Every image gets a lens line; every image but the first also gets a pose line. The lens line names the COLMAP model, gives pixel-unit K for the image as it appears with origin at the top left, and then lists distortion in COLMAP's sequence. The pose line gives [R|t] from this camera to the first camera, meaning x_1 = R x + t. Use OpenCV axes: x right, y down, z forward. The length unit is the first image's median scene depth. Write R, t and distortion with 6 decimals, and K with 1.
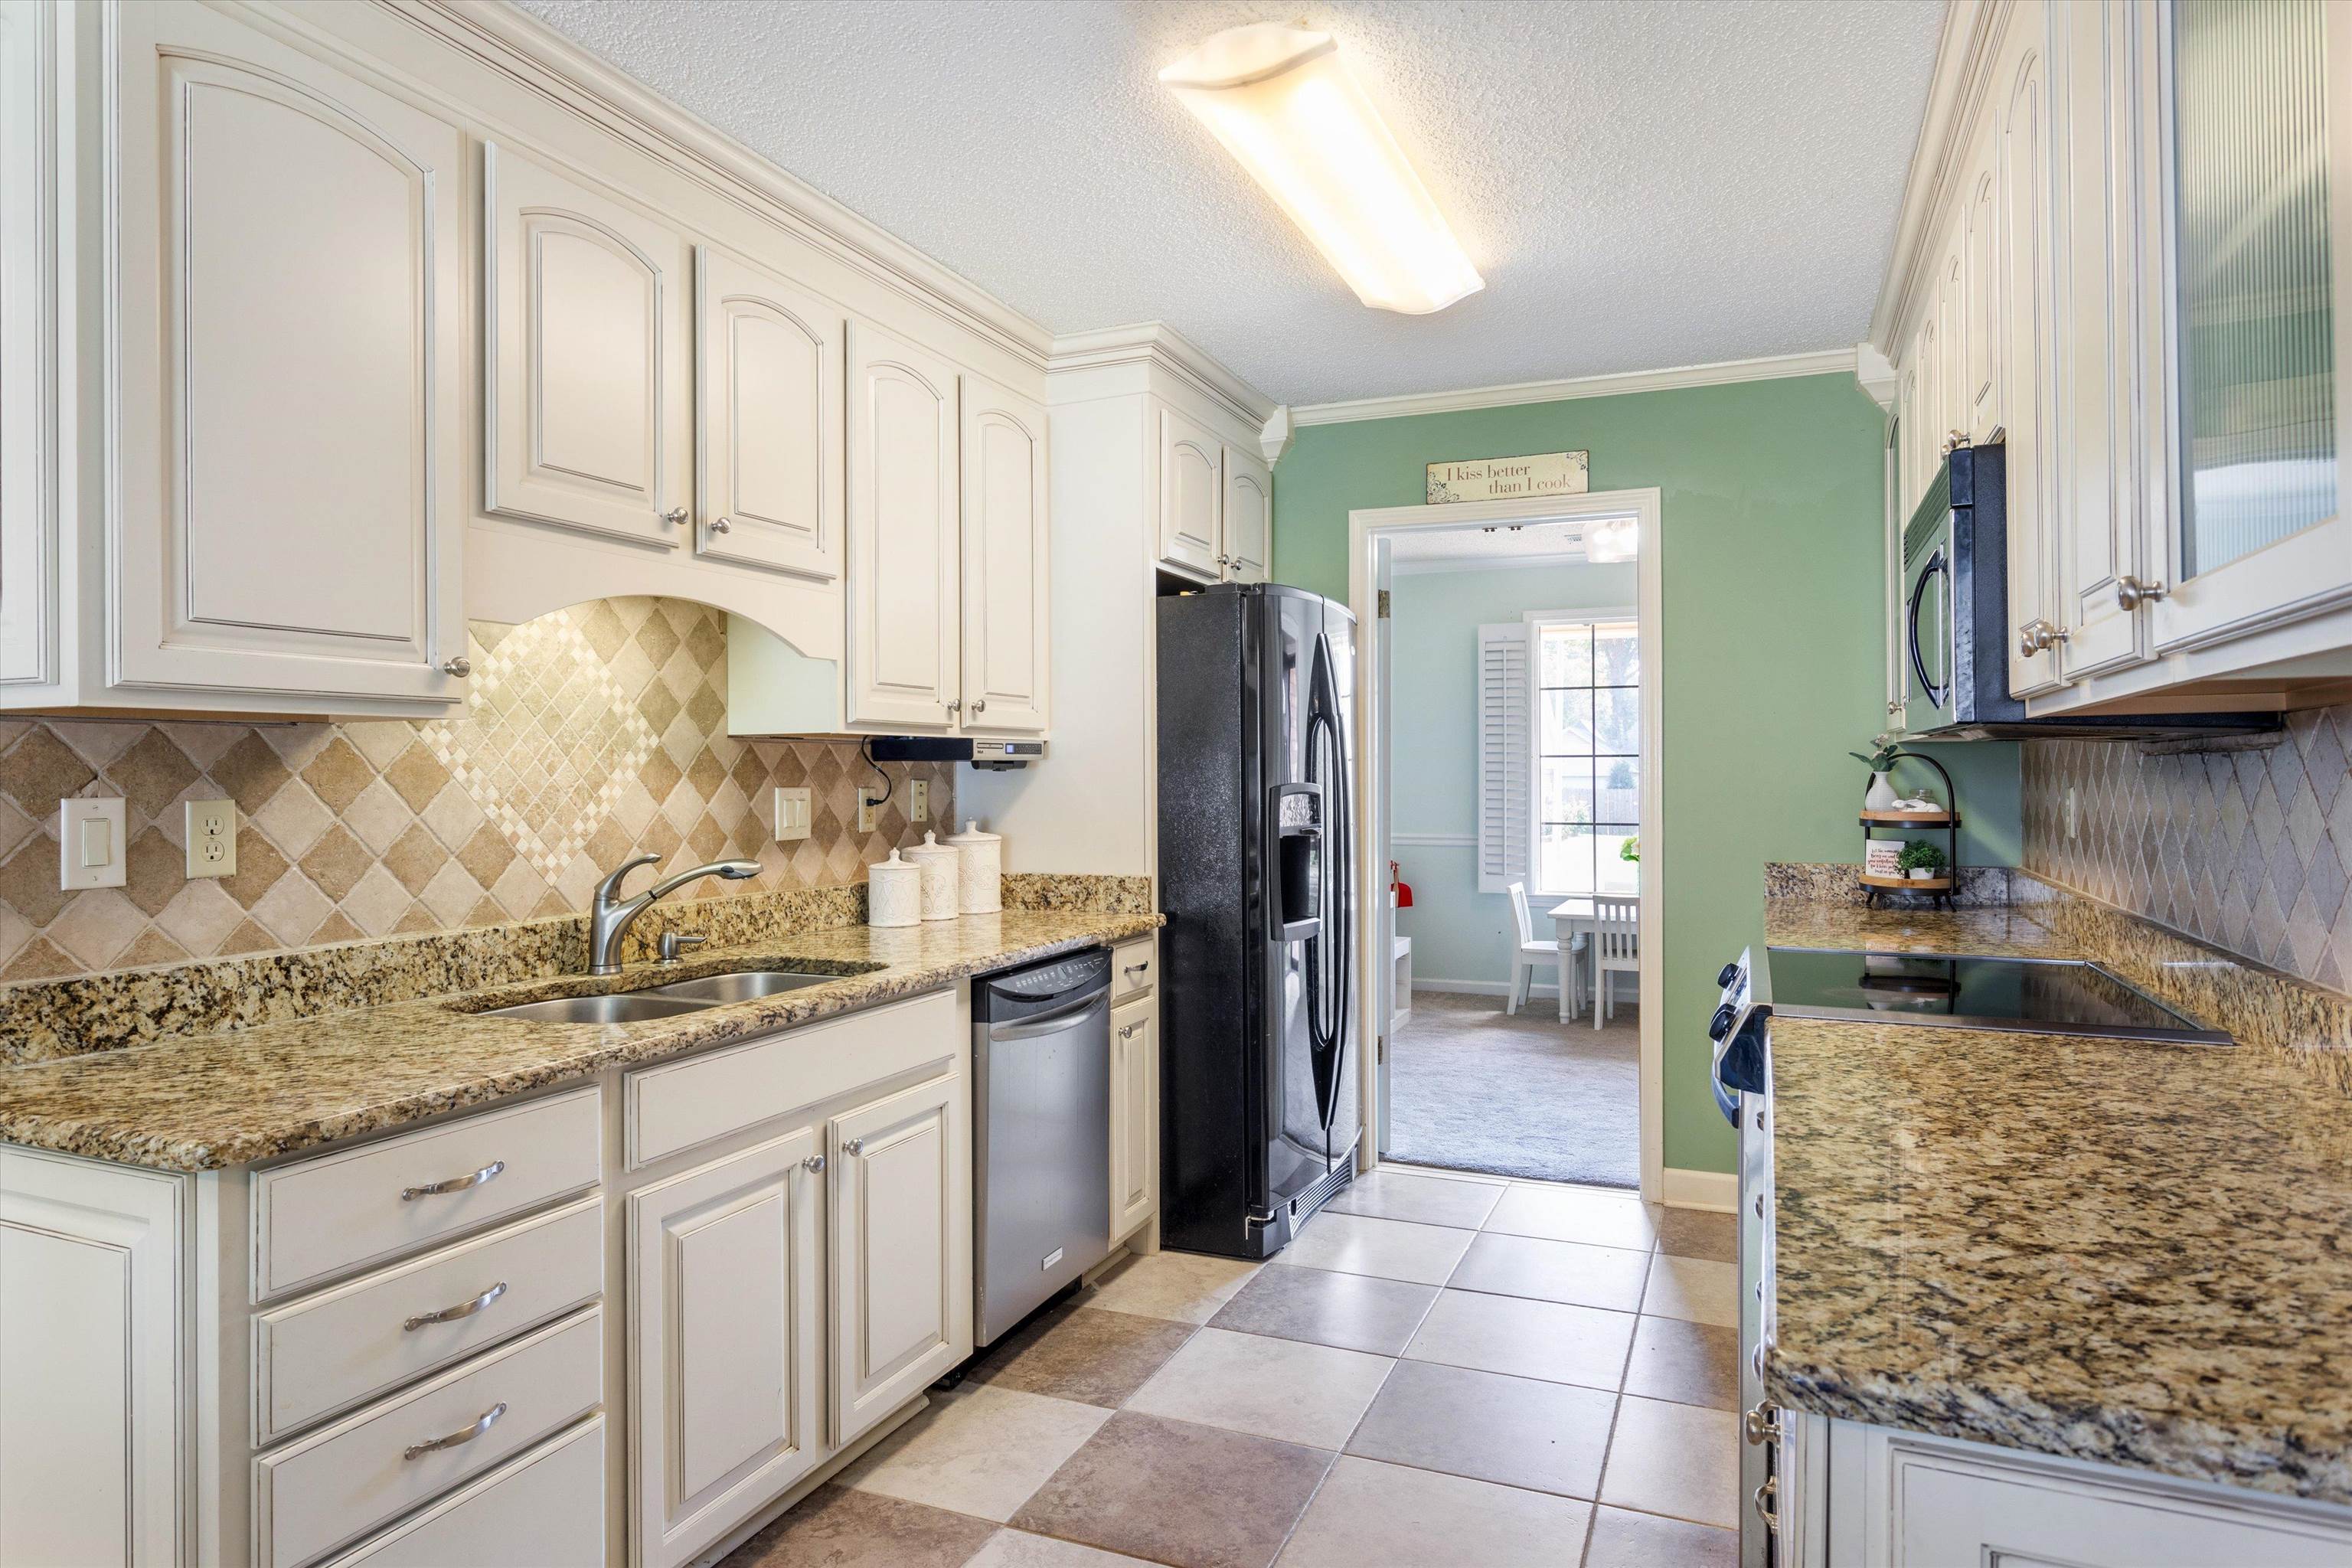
lens RADIAL K [[1373.4, 0, 1165.1], [0, 1373.4, 768.6], [0, 0, 1]] dist [-0.004053, 0.004013]
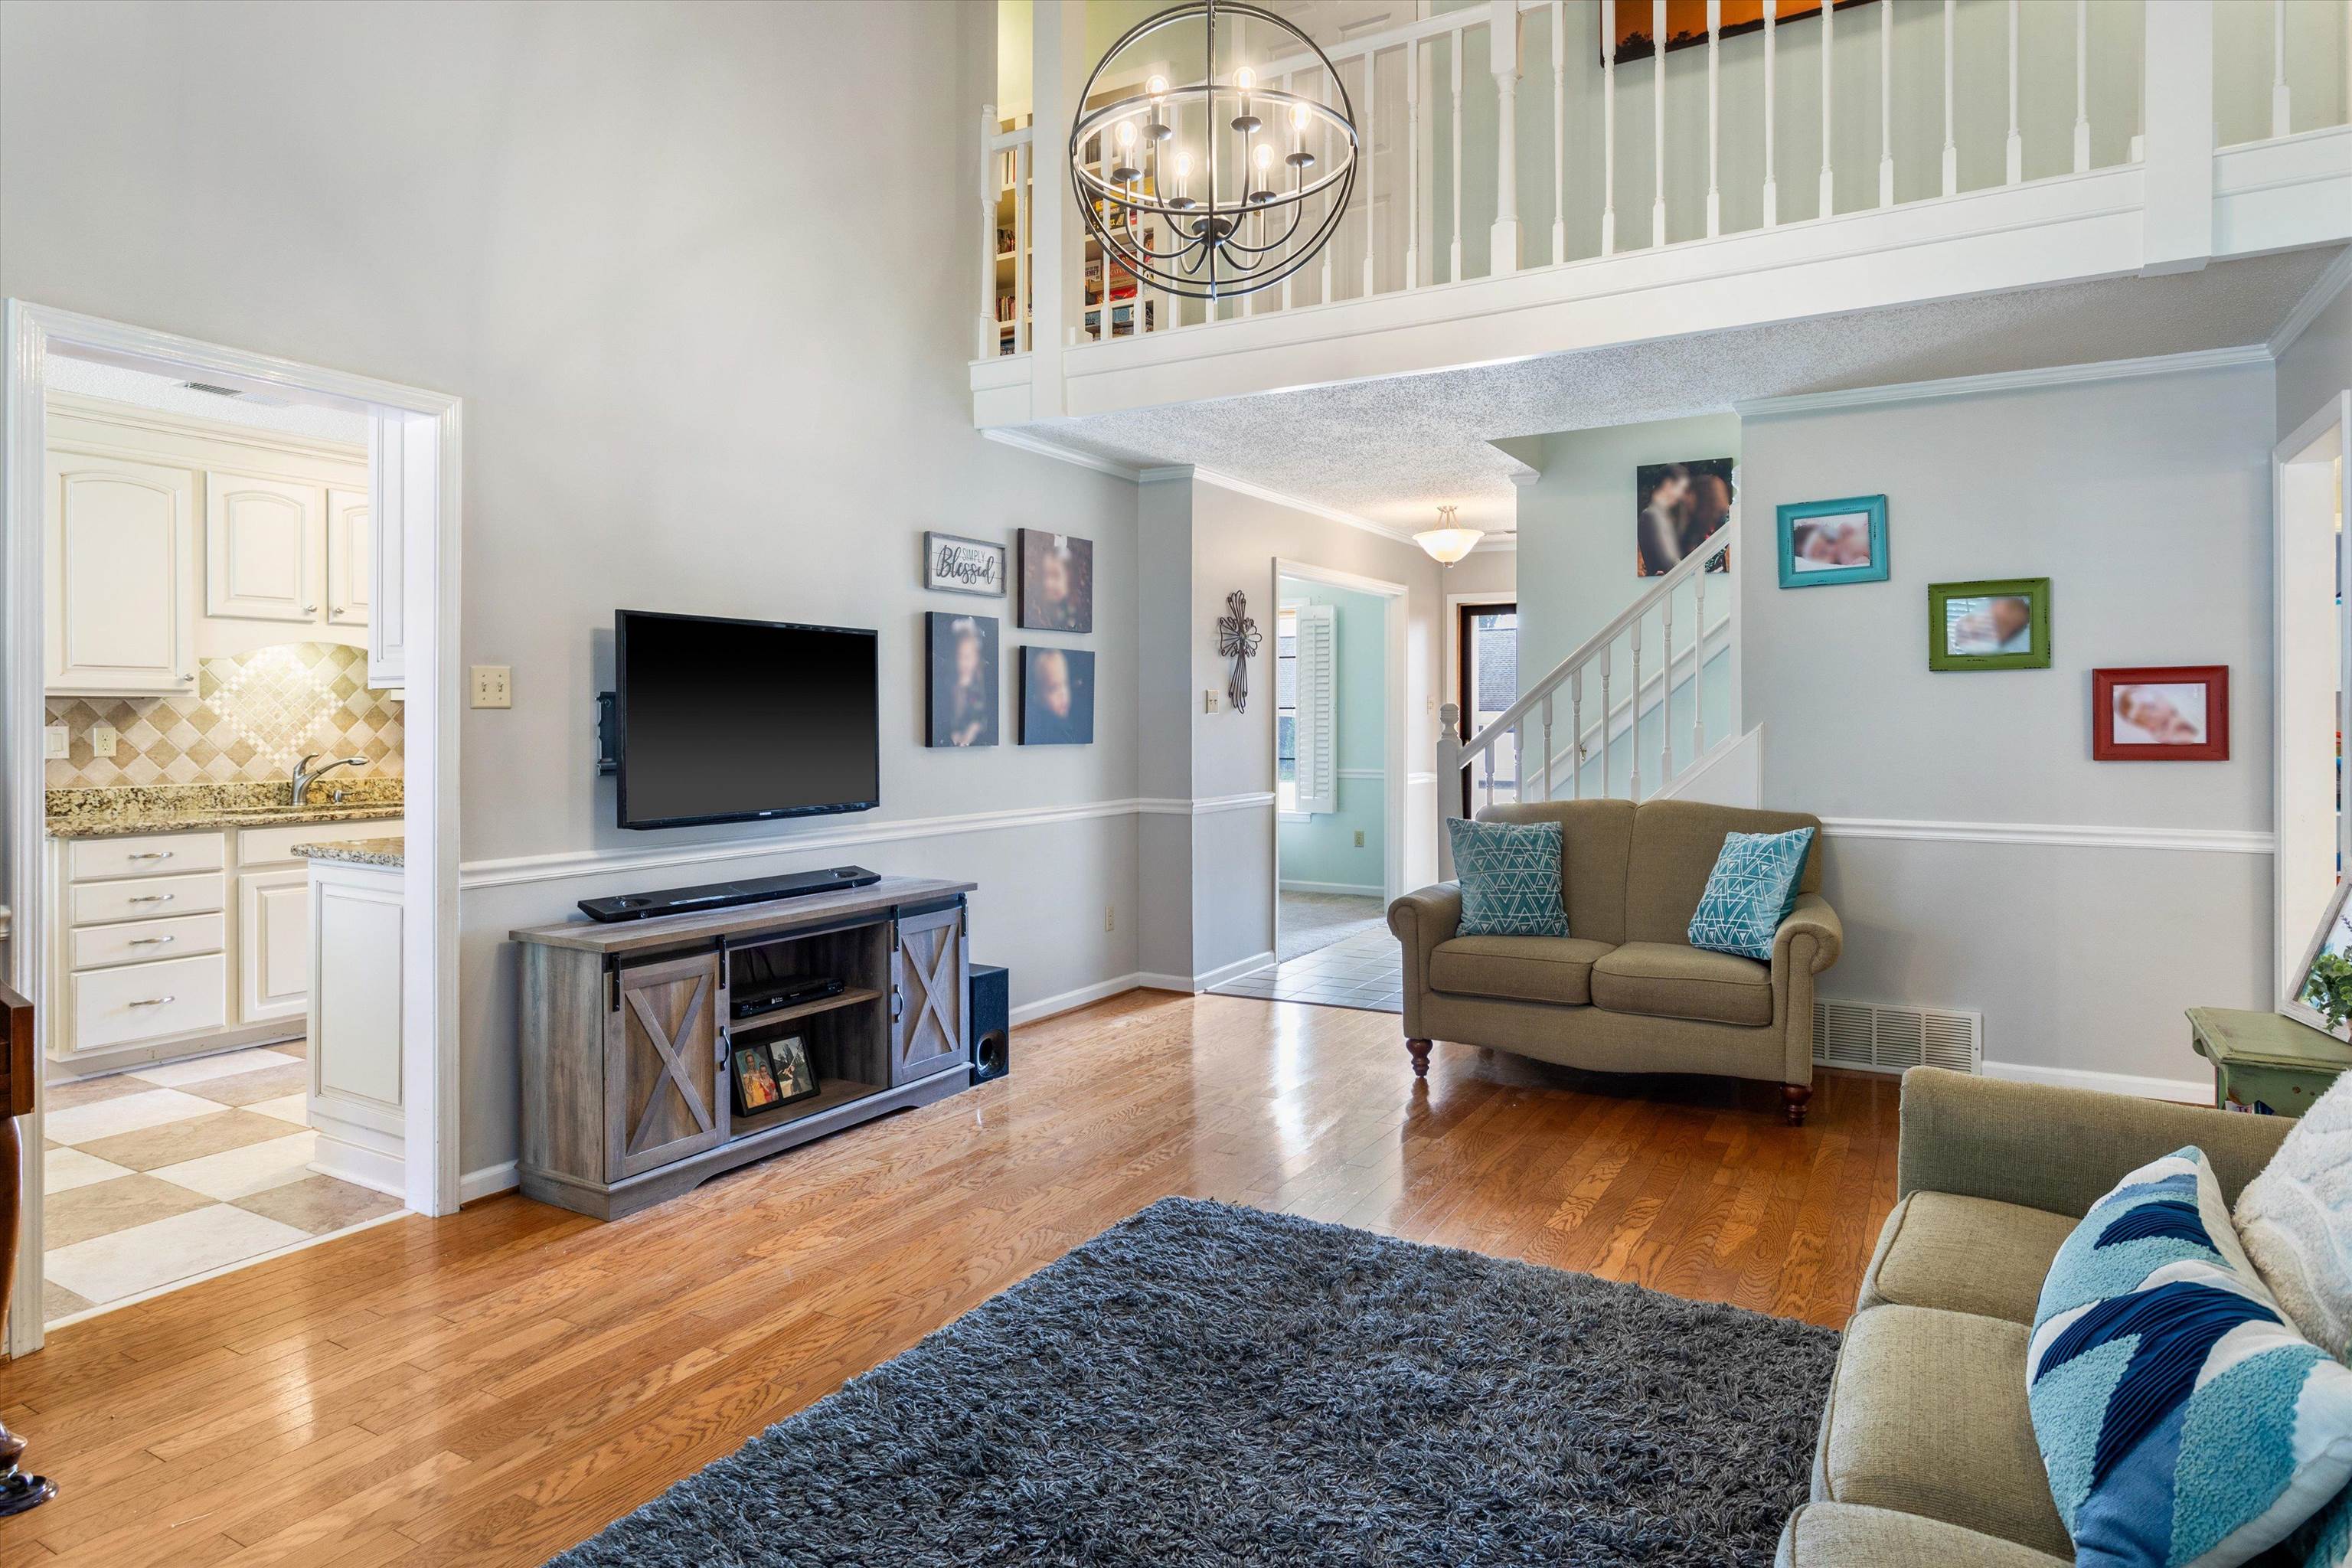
lens RADIAL K [[1373.4, 0, 1198.3], [0, 1373.4, 727.7], [0, 0, 1]] dist [-0.004053, 0.004013]
pose [[0.992778, 0.007571, -0.119727, 1.520240], [-0.006347, 0.999924, 0.010605, -0.016504], [0.119798, -0.009768, 0.992750, -1.219867]]
